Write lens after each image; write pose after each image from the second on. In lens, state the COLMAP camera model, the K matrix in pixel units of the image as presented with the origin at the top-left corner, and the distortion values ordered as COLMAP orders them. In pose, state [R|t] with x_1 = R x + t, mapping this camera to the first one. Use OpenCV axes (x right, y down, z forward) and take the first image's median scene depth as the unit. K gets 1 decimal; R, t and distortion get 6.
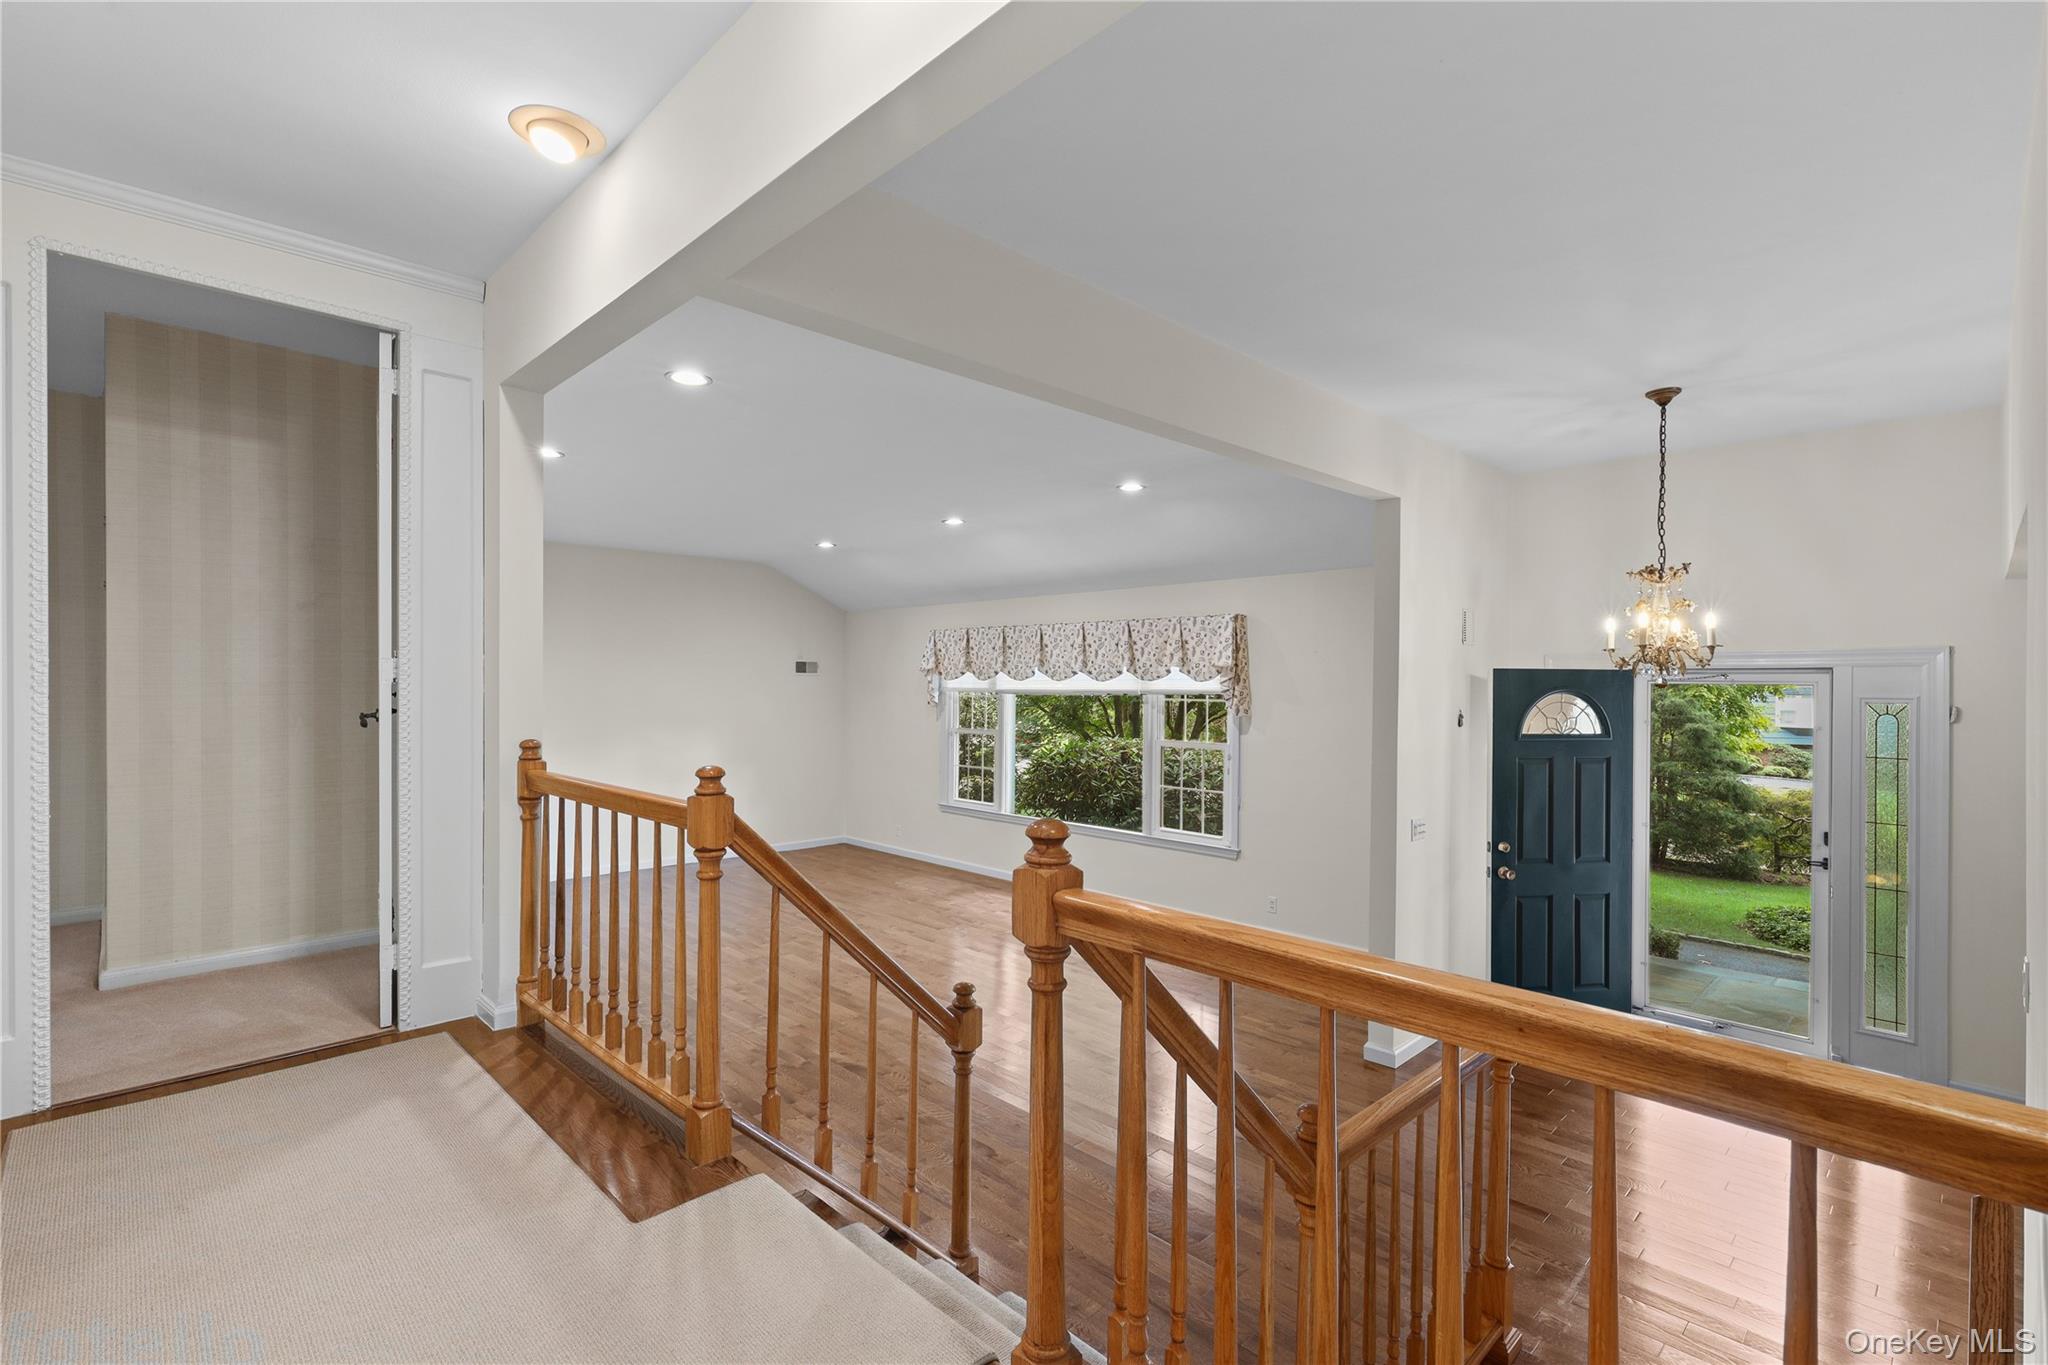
lens RADIAL K [[935.2, 0, 1033.4], [0, 935.2, 681.4], [0, 0, 1]] dist [-0.002303, 0.001421]
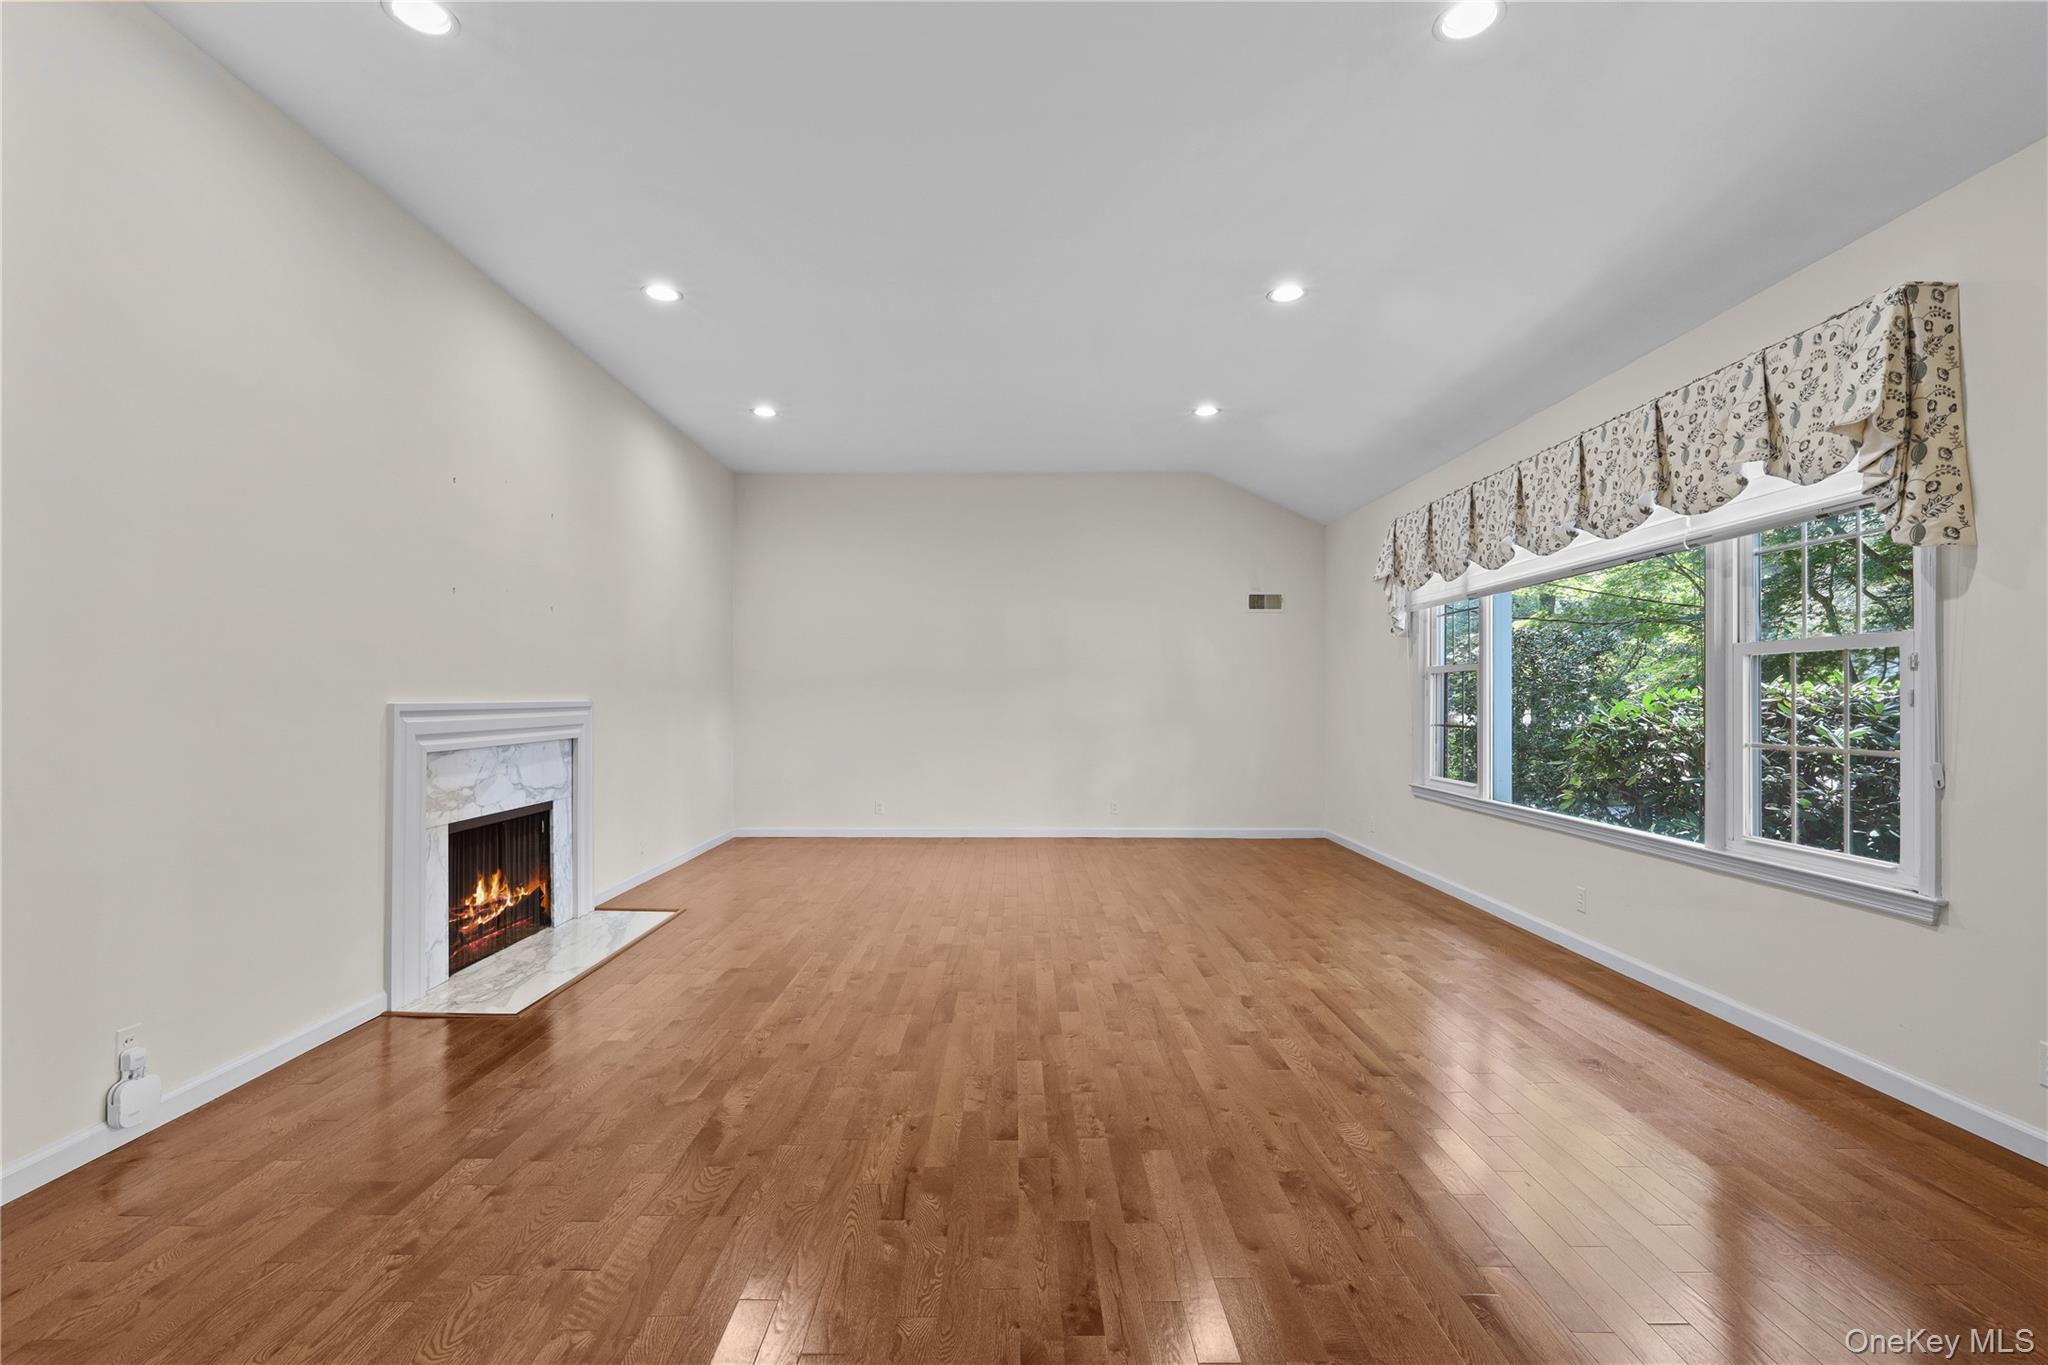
lens RADIAL K [[935.2, 0, 1017.0], [0, 935.2, 693.4], [0, 0, 1]] dist [-0.002303, 0.001421]
pose [[0.696056, -0.014618, -0.717838, 0.221643], [0.006707, 0.999881, -0.013859, 0.093929], [0.717956, 0.004832, 0.696072, 0.443936]]
